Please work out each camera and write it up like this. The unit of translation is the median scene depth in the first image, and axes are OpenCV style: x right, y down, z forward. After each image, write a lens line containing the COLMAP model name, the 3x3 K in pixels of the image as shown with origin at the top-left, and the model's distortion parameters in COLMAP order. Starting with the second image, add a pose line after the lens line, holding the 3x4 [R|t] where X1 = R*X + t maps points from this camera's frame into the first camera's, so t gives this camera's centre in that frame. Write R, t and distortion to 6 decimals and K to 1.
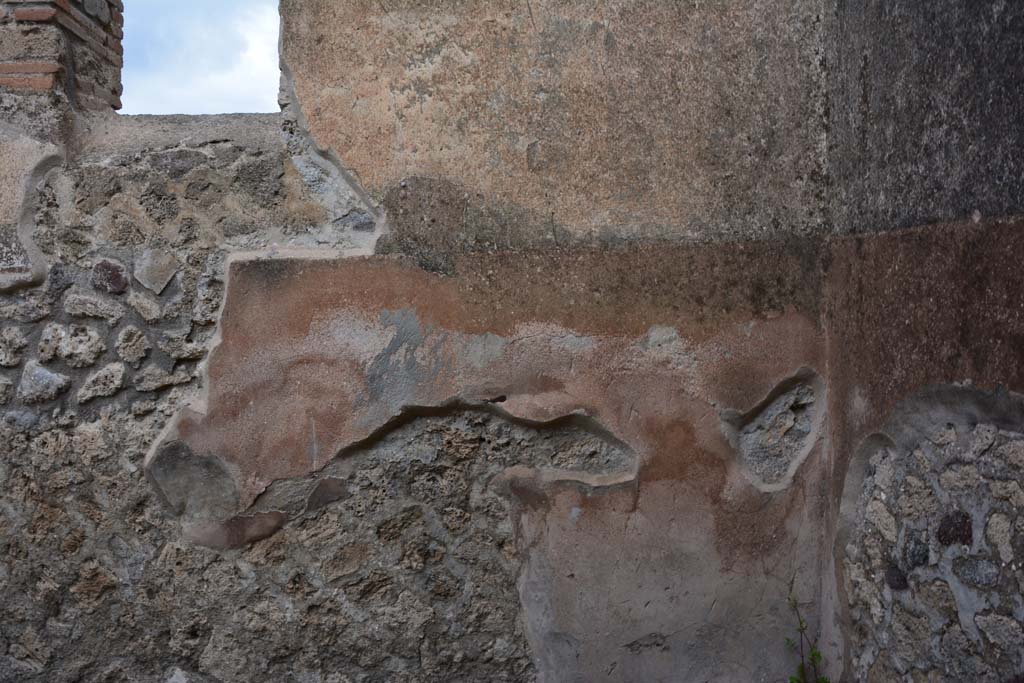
lens RADIAL K [[794.8, 0, 508.0], [0, 794.8, 346.7], [0, 0, 1]] dist [-0.163096, 0.117807]
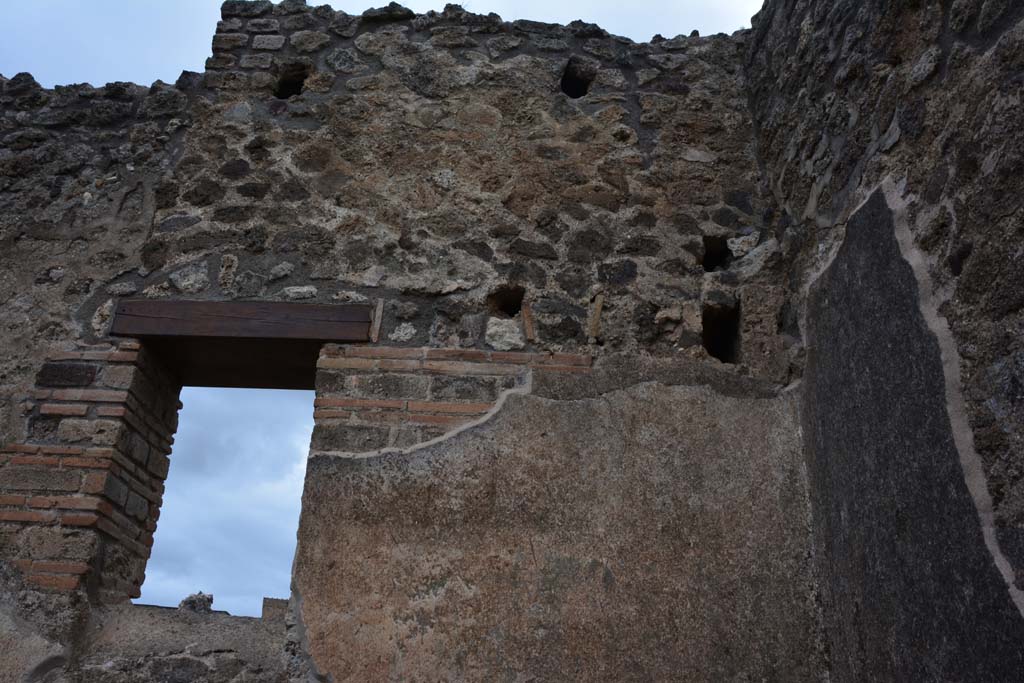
lens RADIAL K [[794.8, 0, 508.0], [0, 794.8, 346.7], [0, 0, 1]] dist [-0.163096, 0.117807]
pose [[0.998529, 0.026638, -0.047227, 0.038632], [-0.046716, 0.864792, -0.499952, -0.132994], [0.027524, 0.501422, 0.864765, -0.064423]]
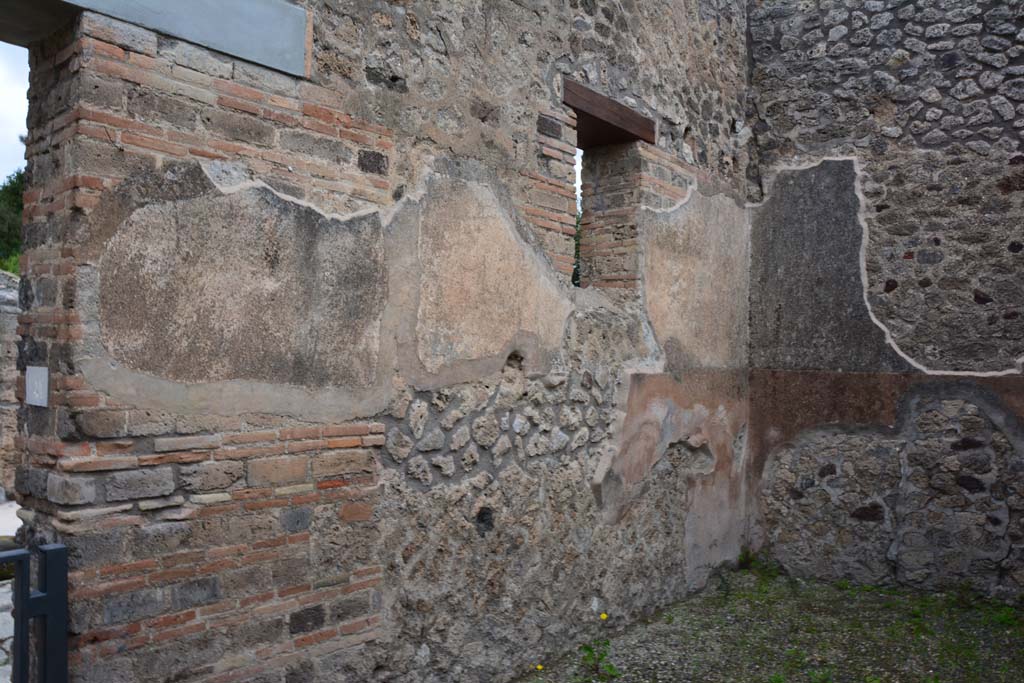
lens RADIAL K [[794.8, 0, 508.0], [0, 794.8, 346.7], [0, 0, 1]] dist [-0.163096, 0.117807]
pose [[0.669239, 0.048608, 0.741455, -2.042149], [0.015420, 0.996735, -0.079261, -0.022869], [-0.742887, 0.064478, 0.666304, -0.116371]]
